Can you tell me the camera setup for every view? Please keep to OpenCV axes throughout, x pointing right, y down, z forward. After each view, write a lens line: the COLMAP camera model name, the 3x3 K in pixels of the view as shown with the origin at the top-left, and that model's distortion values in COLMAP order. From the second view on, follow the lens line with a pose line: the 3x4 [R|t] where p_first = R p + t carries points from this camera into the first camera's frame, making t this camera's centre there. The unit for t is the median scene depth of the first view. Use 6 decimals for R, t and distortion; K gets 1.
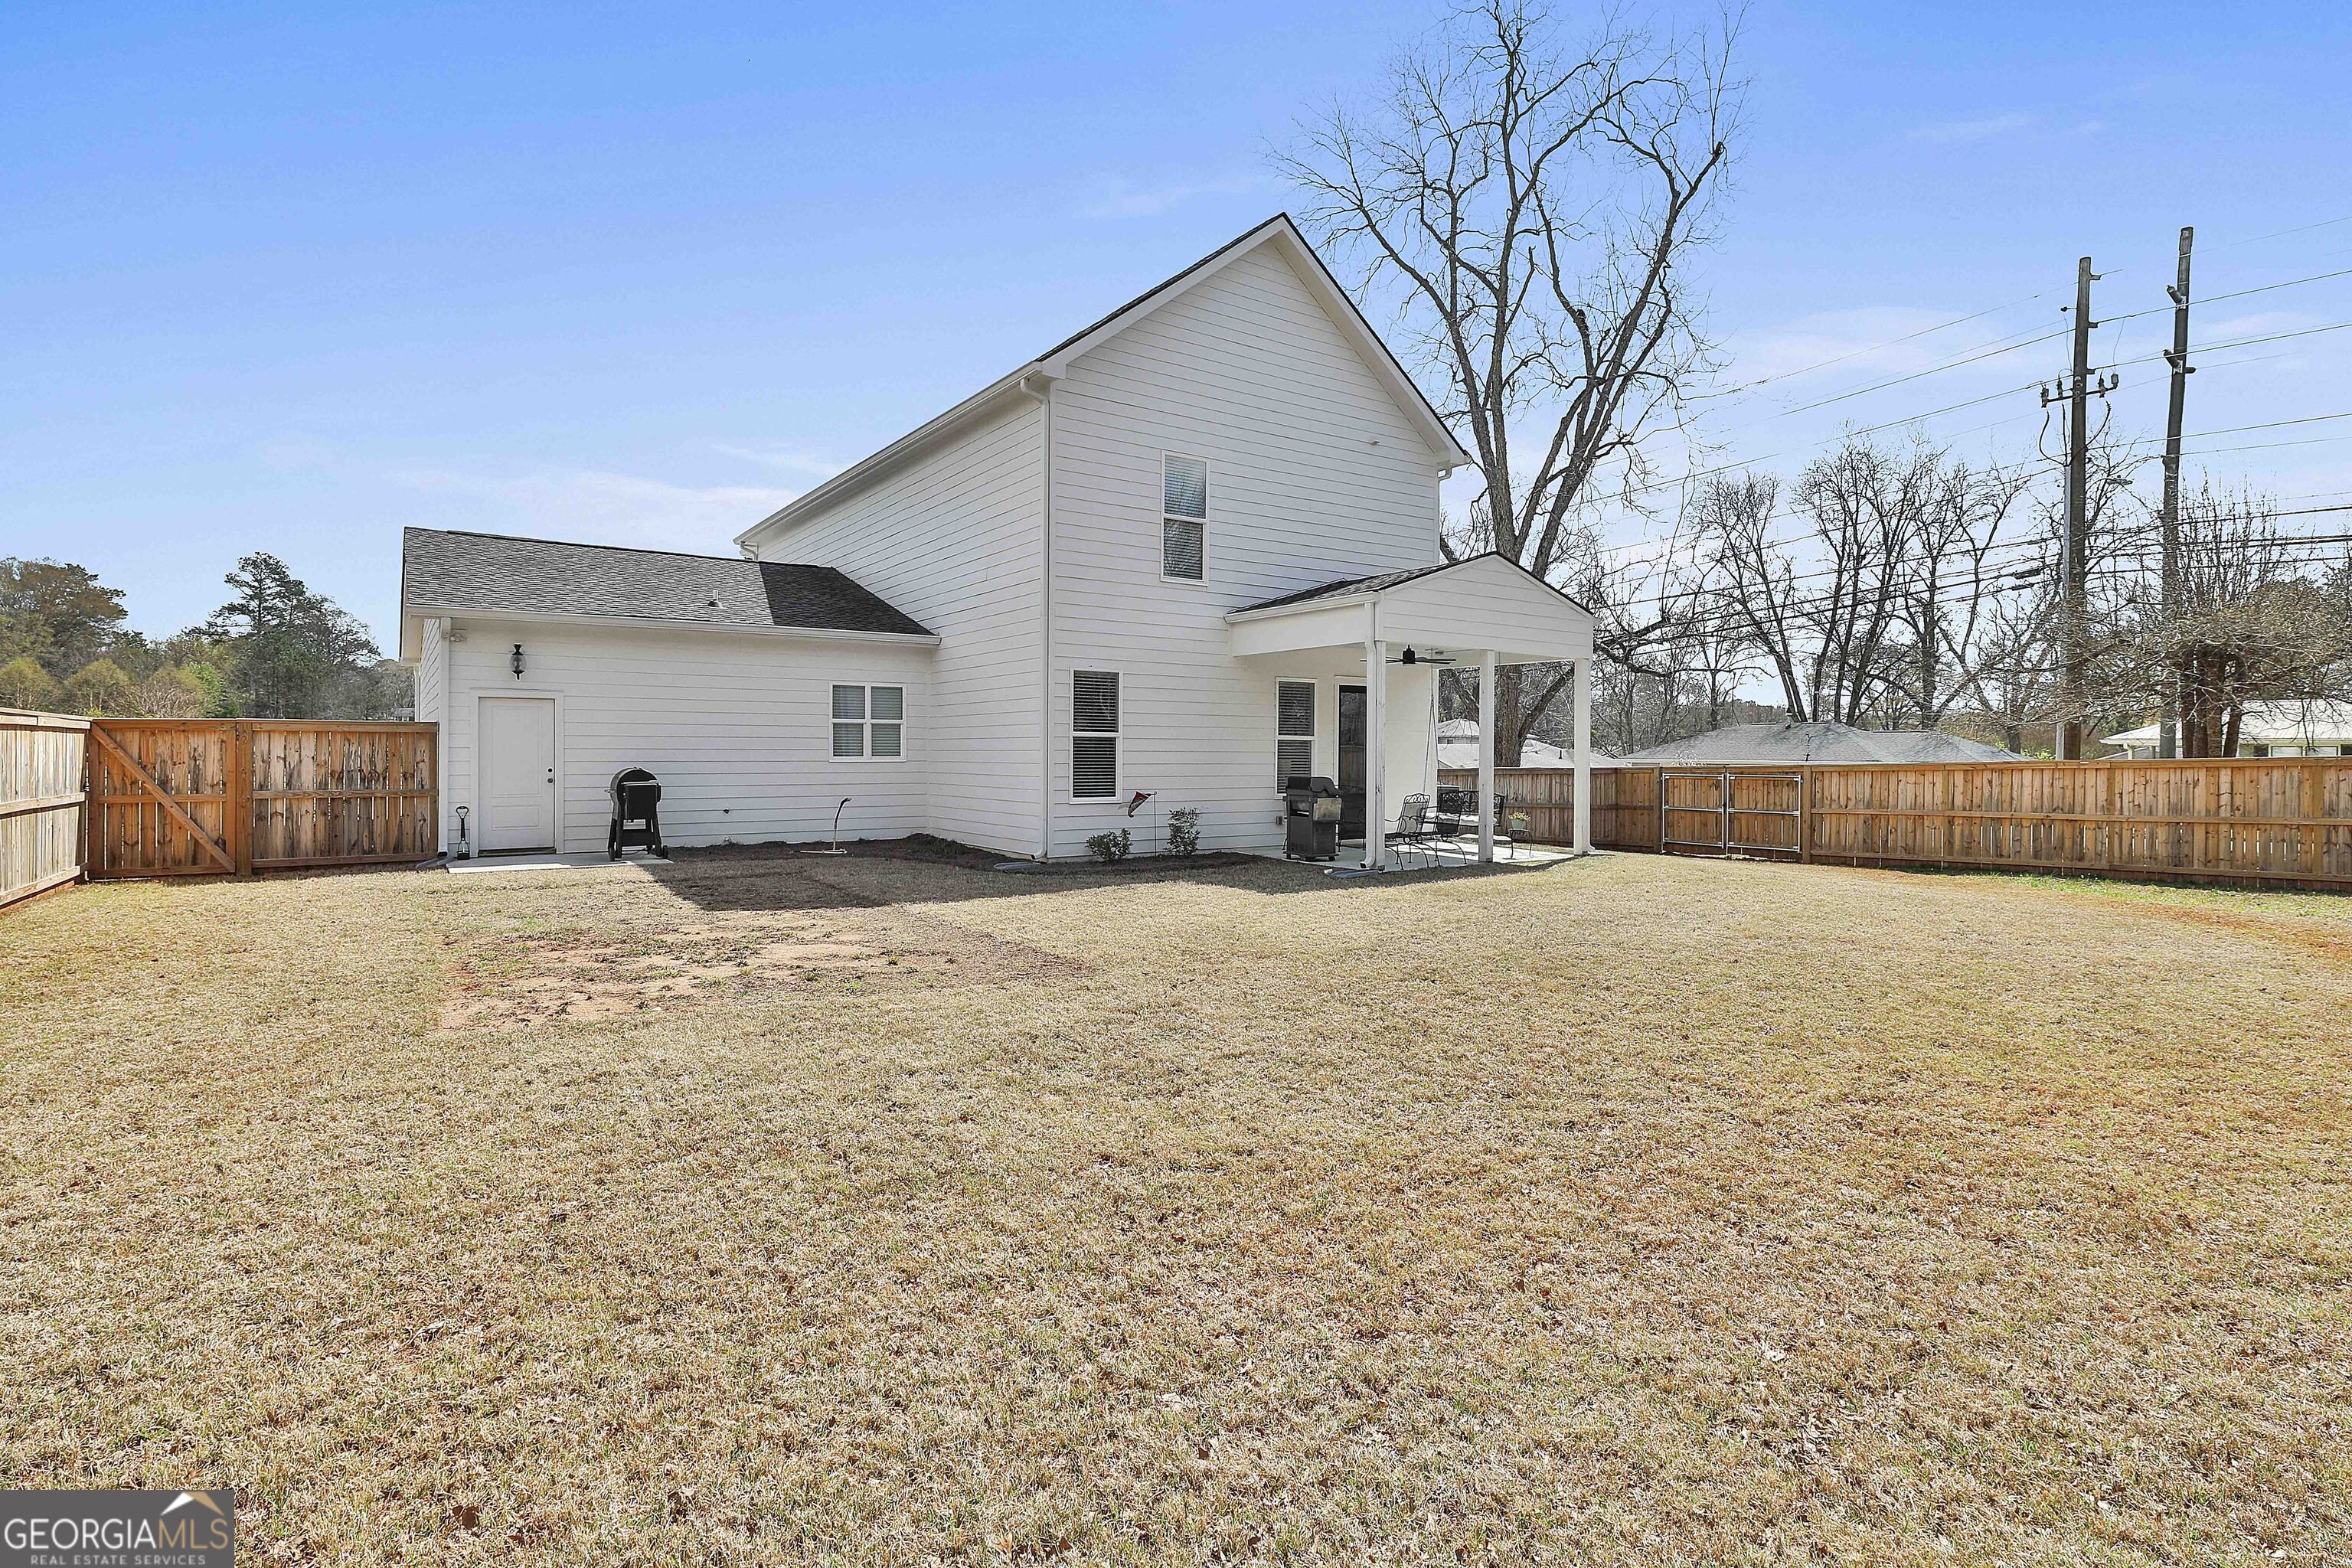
lens RADIAL K [[1129.1, 0, 1167.8], [0, 1129.1, 763.9], [0, 0, 1]] dist [-0.003234, 0.001804]
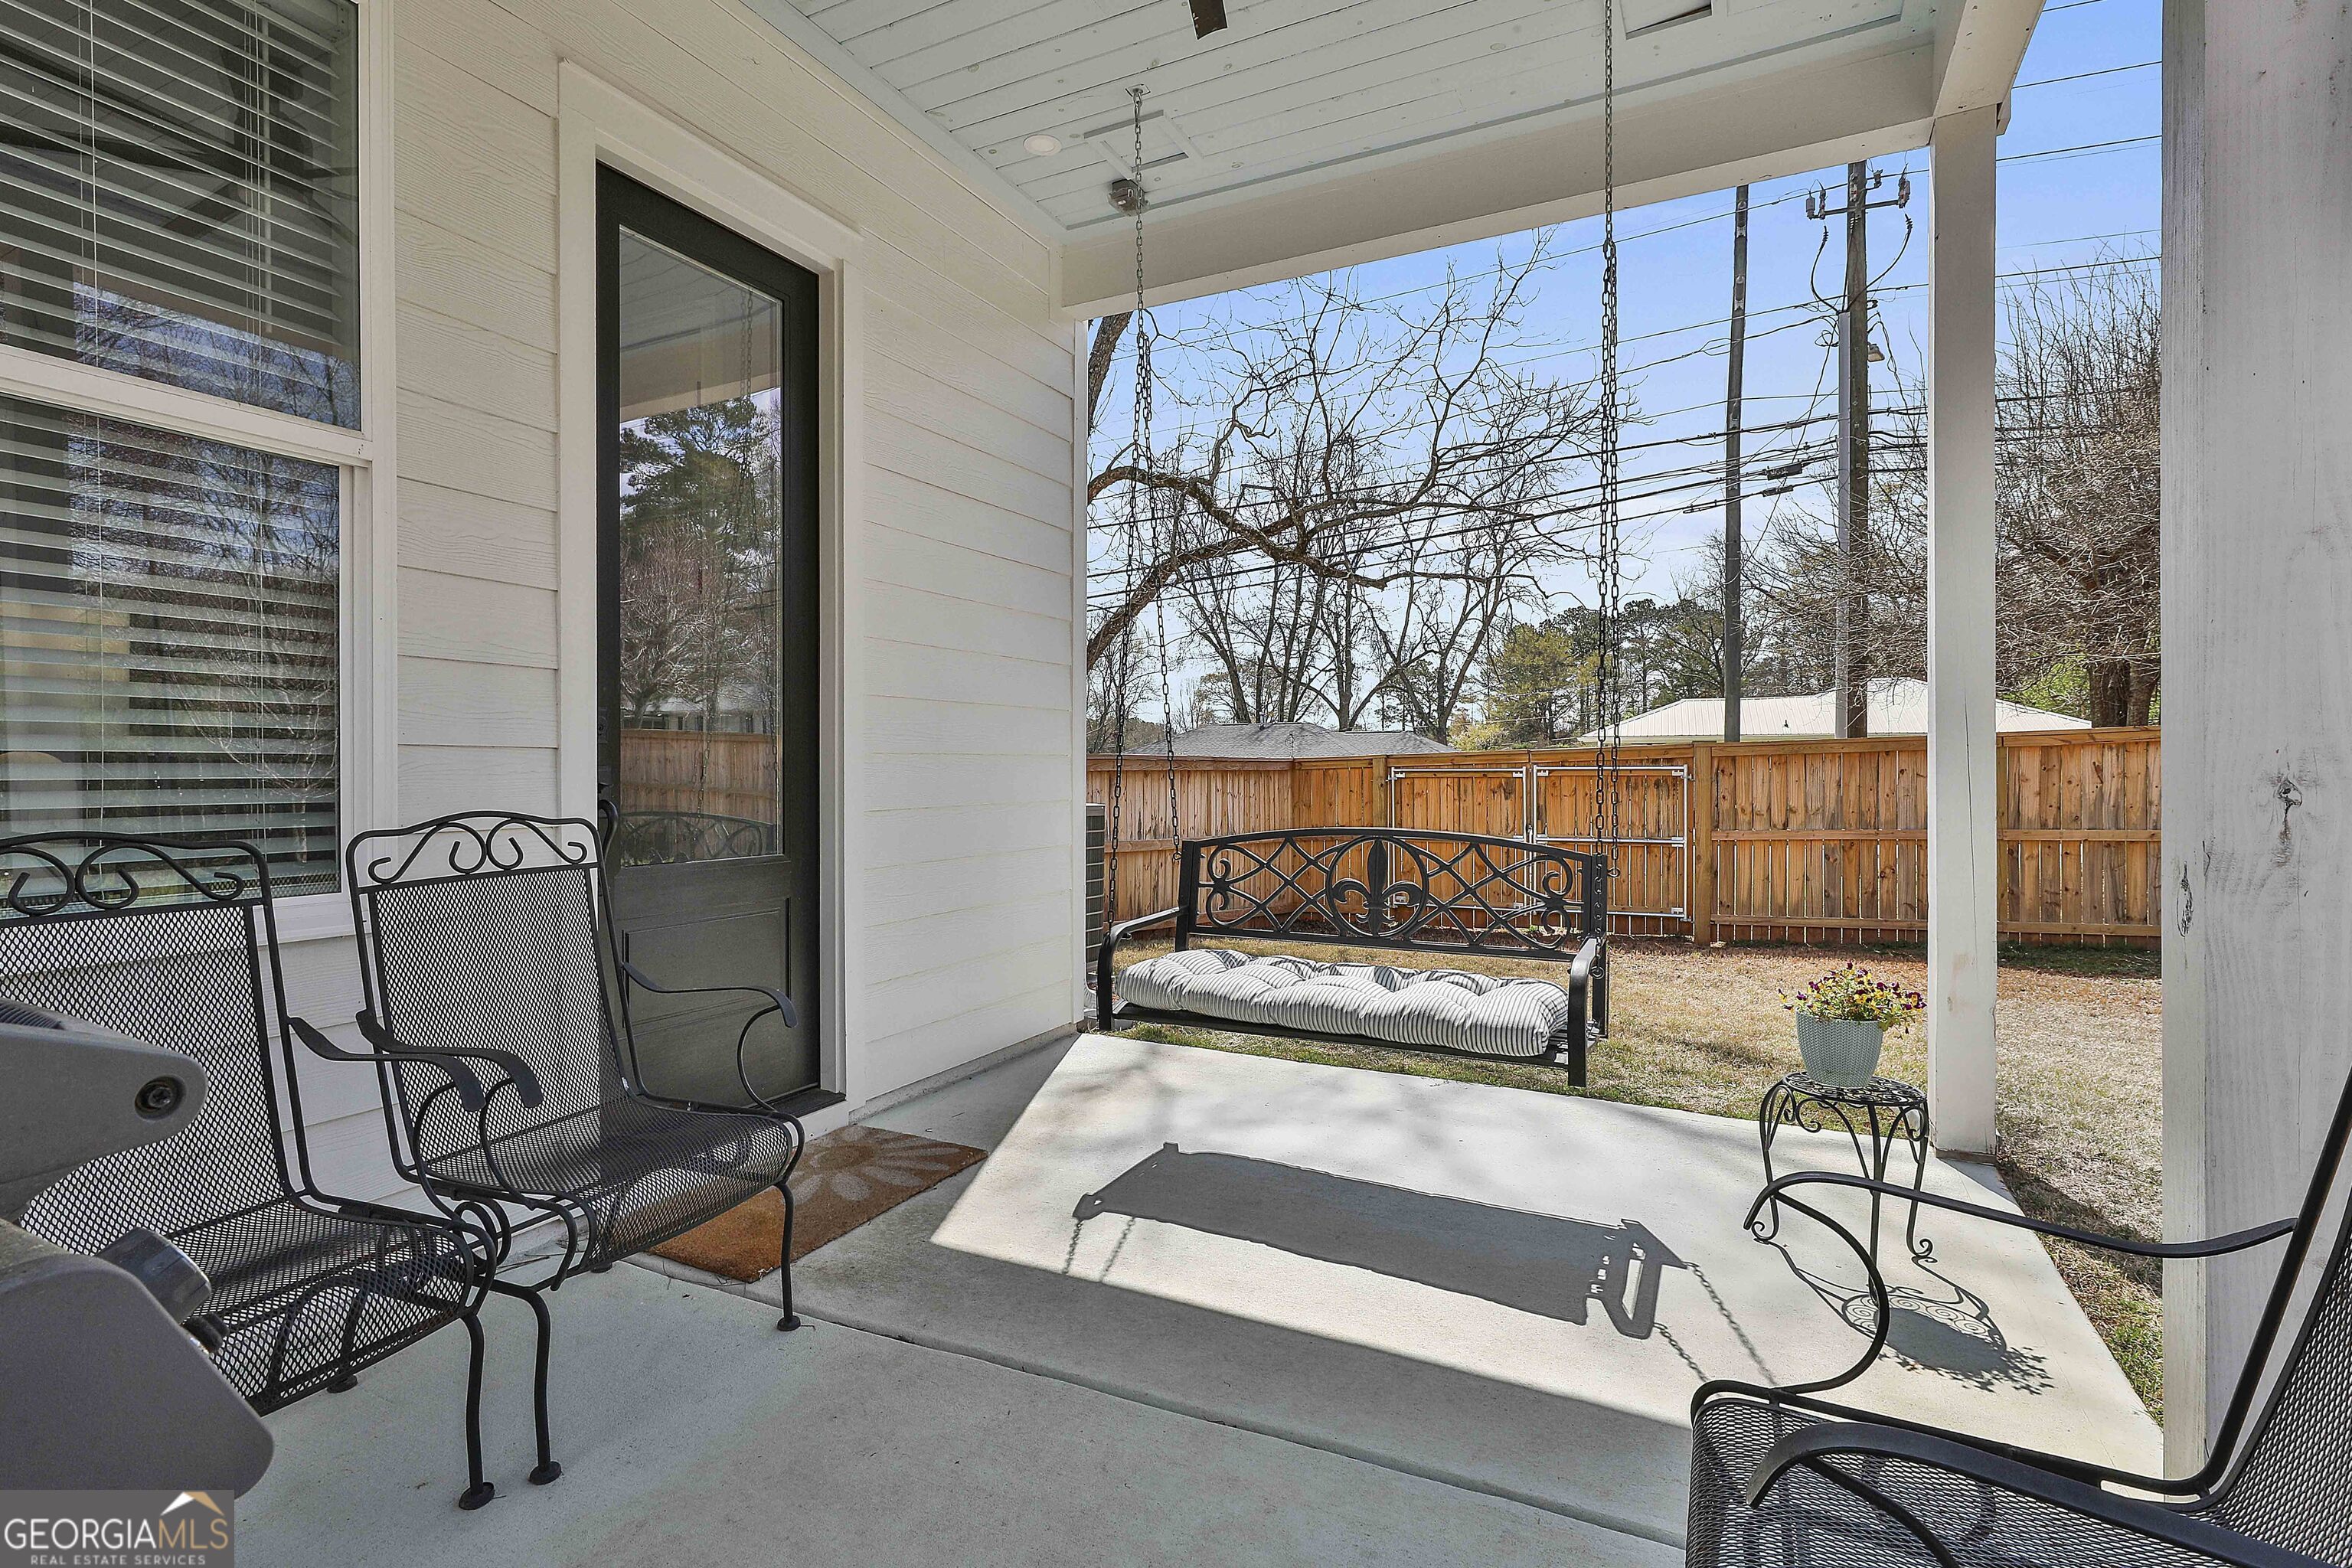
lens RADIAL K [[1129.1, 0, 1187.3], [0, 1129.1, 778.3], [0, 0, 1]] dist [-0.003234, 0.001804]
pose [[0.862597, -0.015039, 0.505669, 0.130641], [0.015315, 0.999876, 0.003612, 0.011693], [-0.505661, 0.004628, 0.862720, 0.762244]]
